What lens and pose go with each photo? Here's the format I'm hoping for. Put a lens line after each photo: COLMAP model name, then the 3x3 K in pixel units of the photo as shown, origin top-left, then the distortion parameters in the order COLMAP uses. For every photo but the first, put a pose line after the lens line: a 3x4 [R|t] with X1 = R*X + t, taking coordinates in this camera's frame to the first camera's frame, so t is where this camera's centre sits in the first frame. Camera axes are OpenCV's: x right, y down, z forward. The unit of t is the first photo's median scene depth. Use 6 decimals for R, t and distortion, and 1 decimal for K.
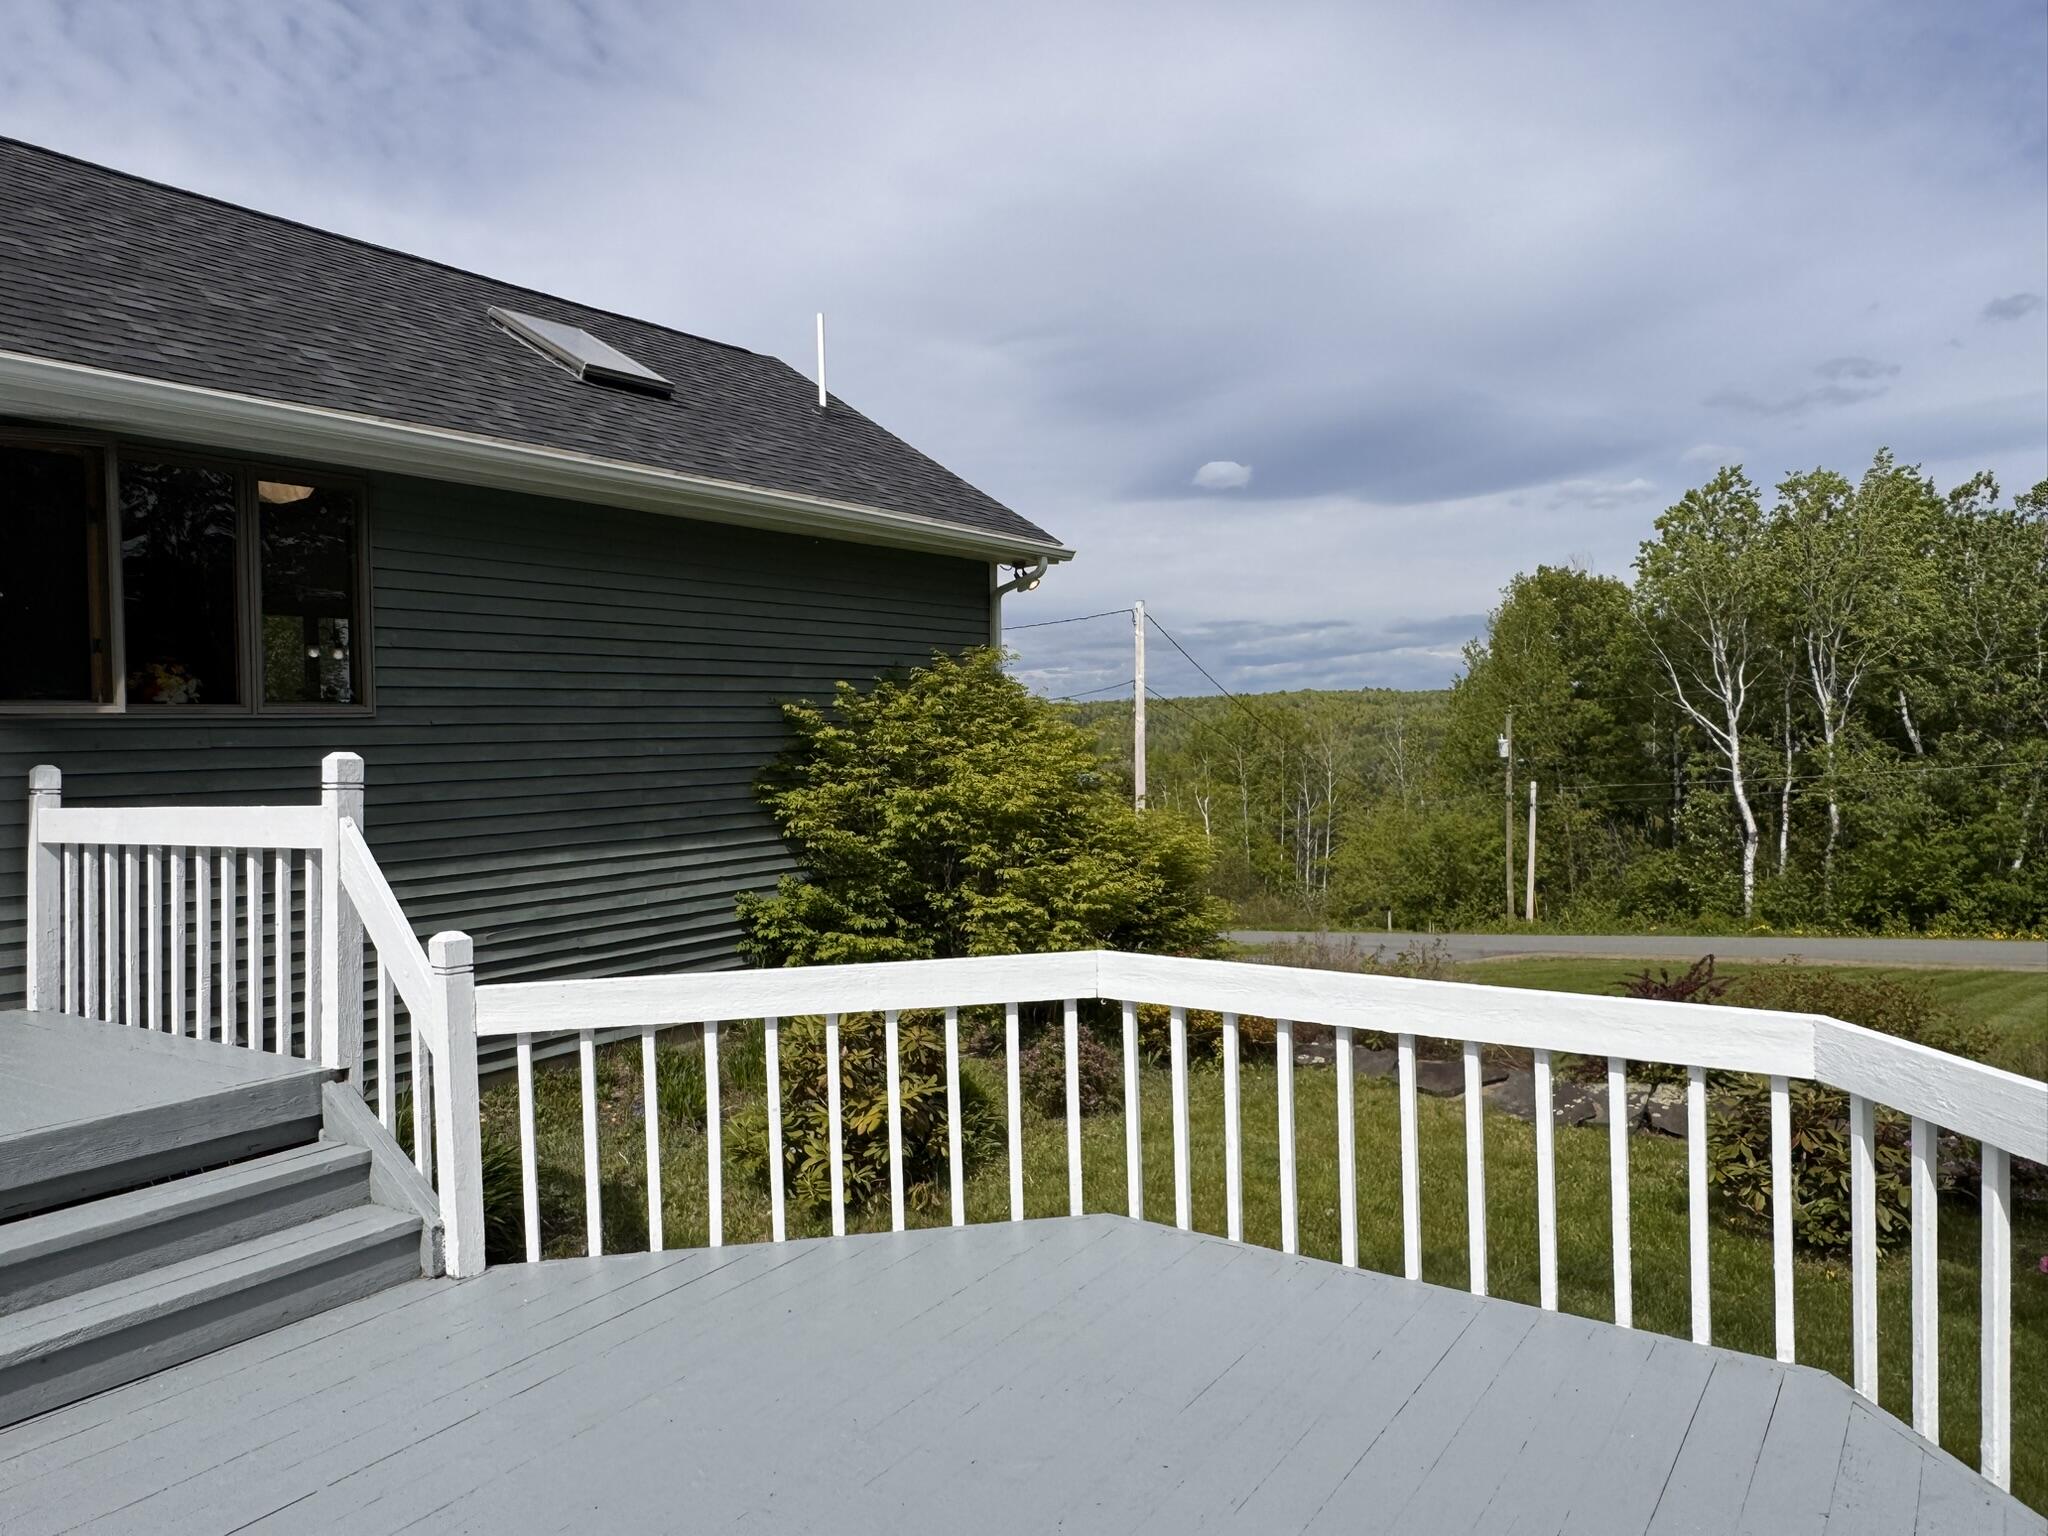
lens RADIAL K [[1421.2, 0, 1024.0], [0, 1421.2, 768.0], [0, 0, 1]] dist [-0.000877, 0.000140]
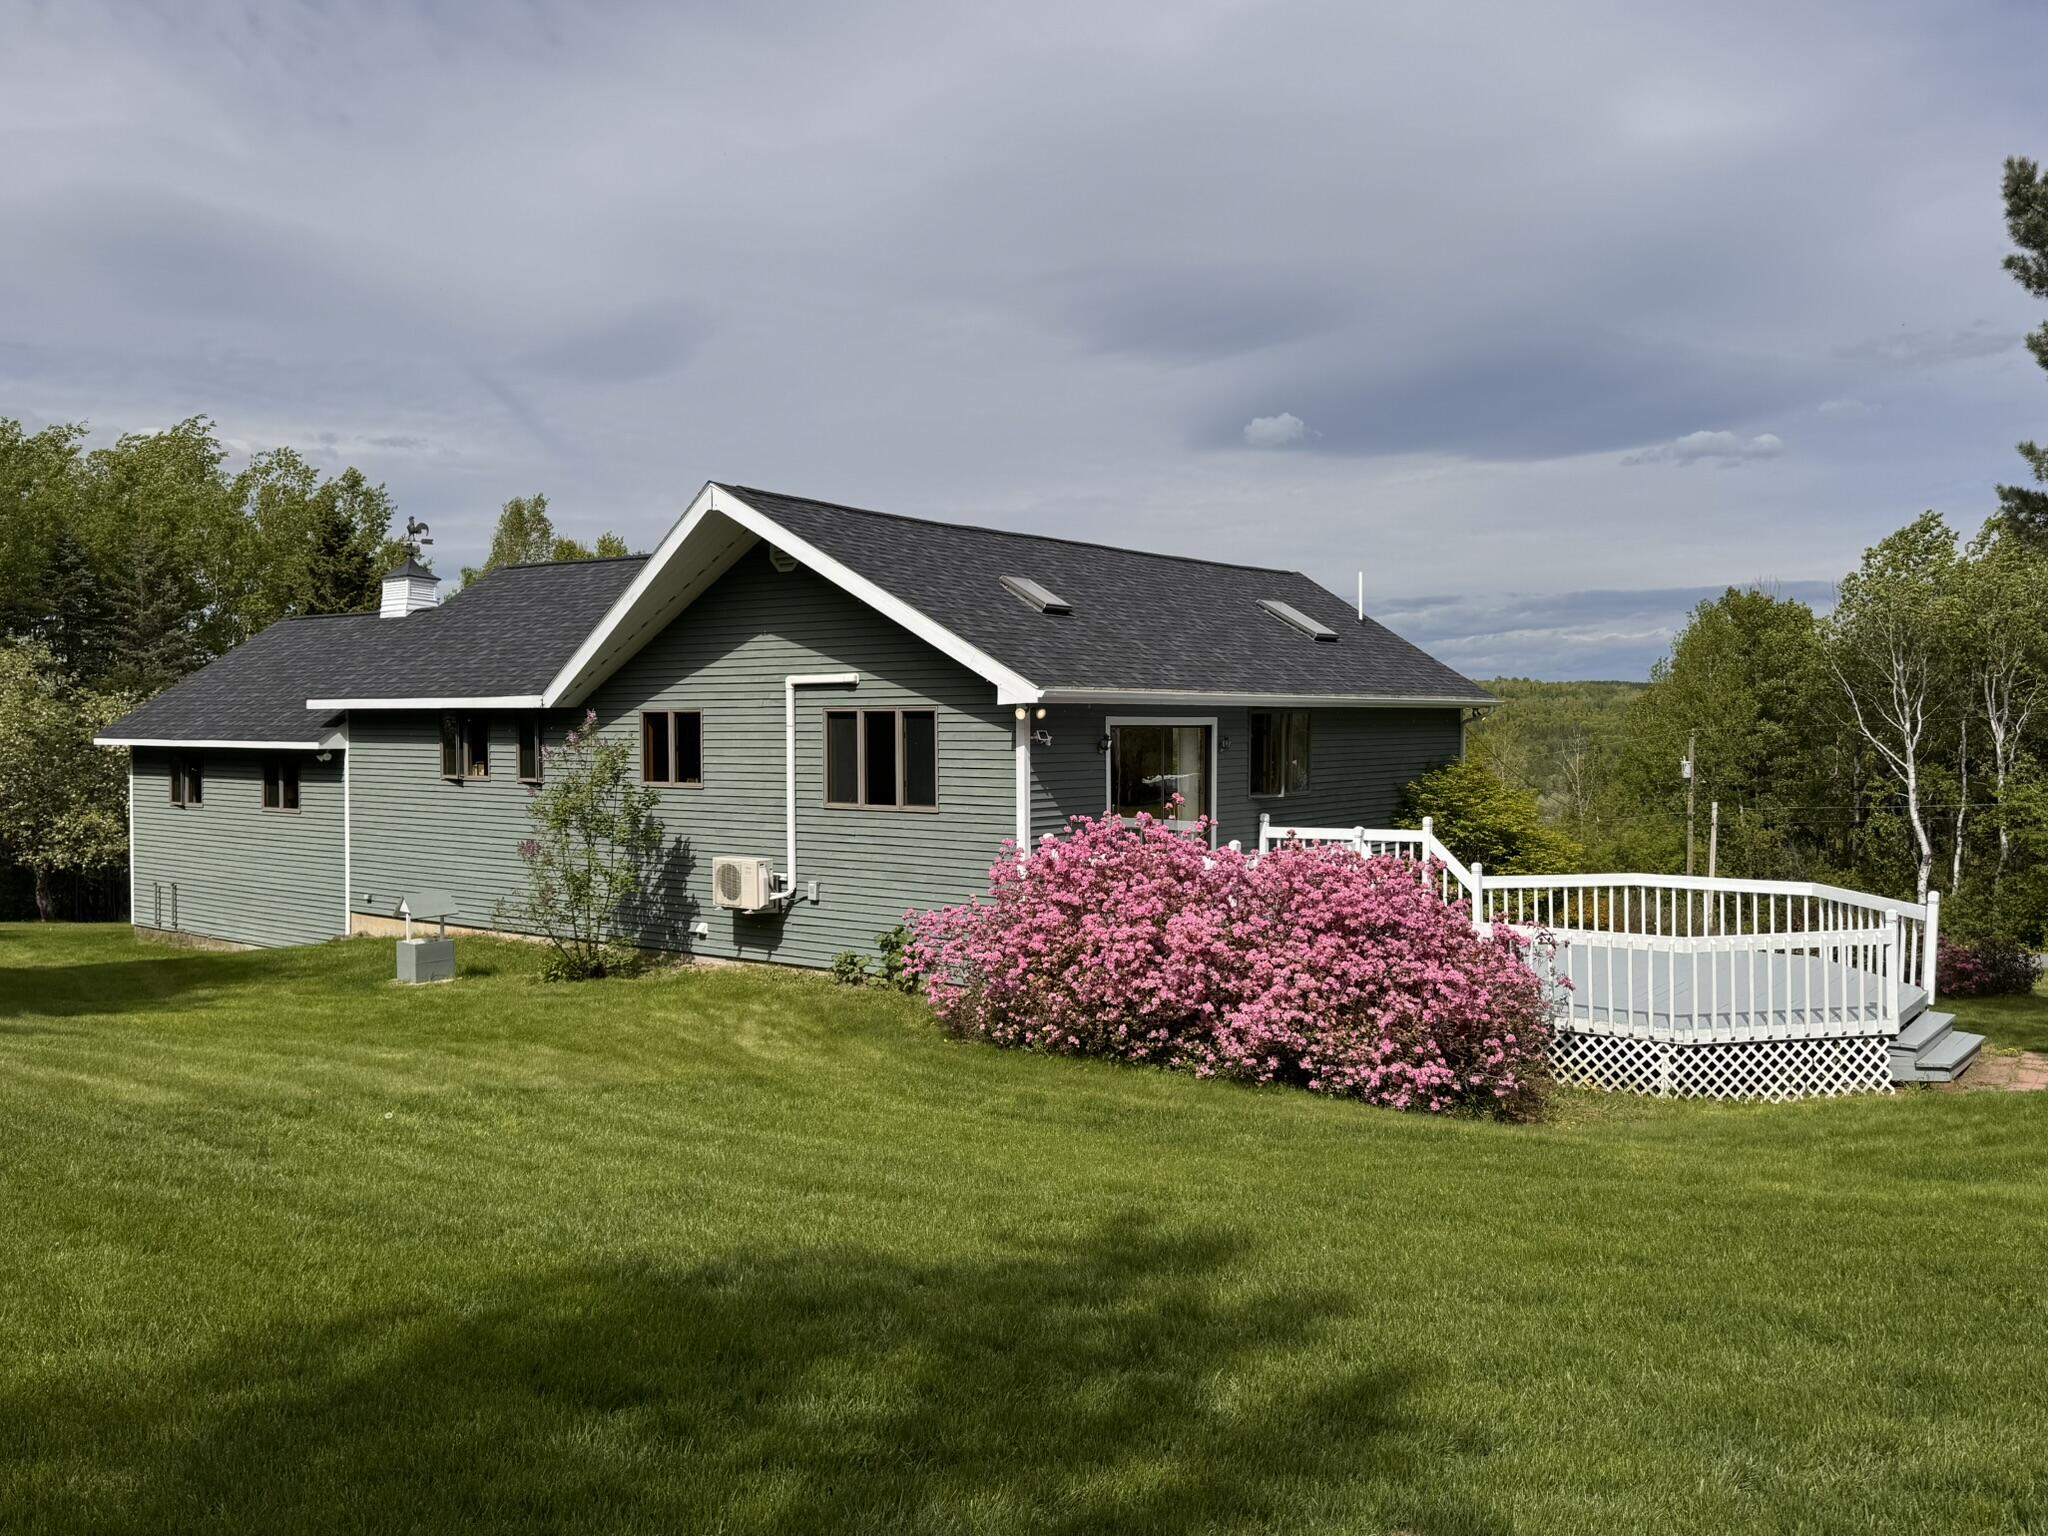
lens RADIAL K [[1590.9, 0, 1020.5], [0, 1590.9, 798.7], [0, 0, 1]] dist [0.009222, 0.000300]
pose [[0.997940, 0.018476, -0.061434, -0.090286], [-0.017284, 0.999653, 0.019878, -0.008523], [0.061780, -0.018775, 0.997913, -0.228918]]
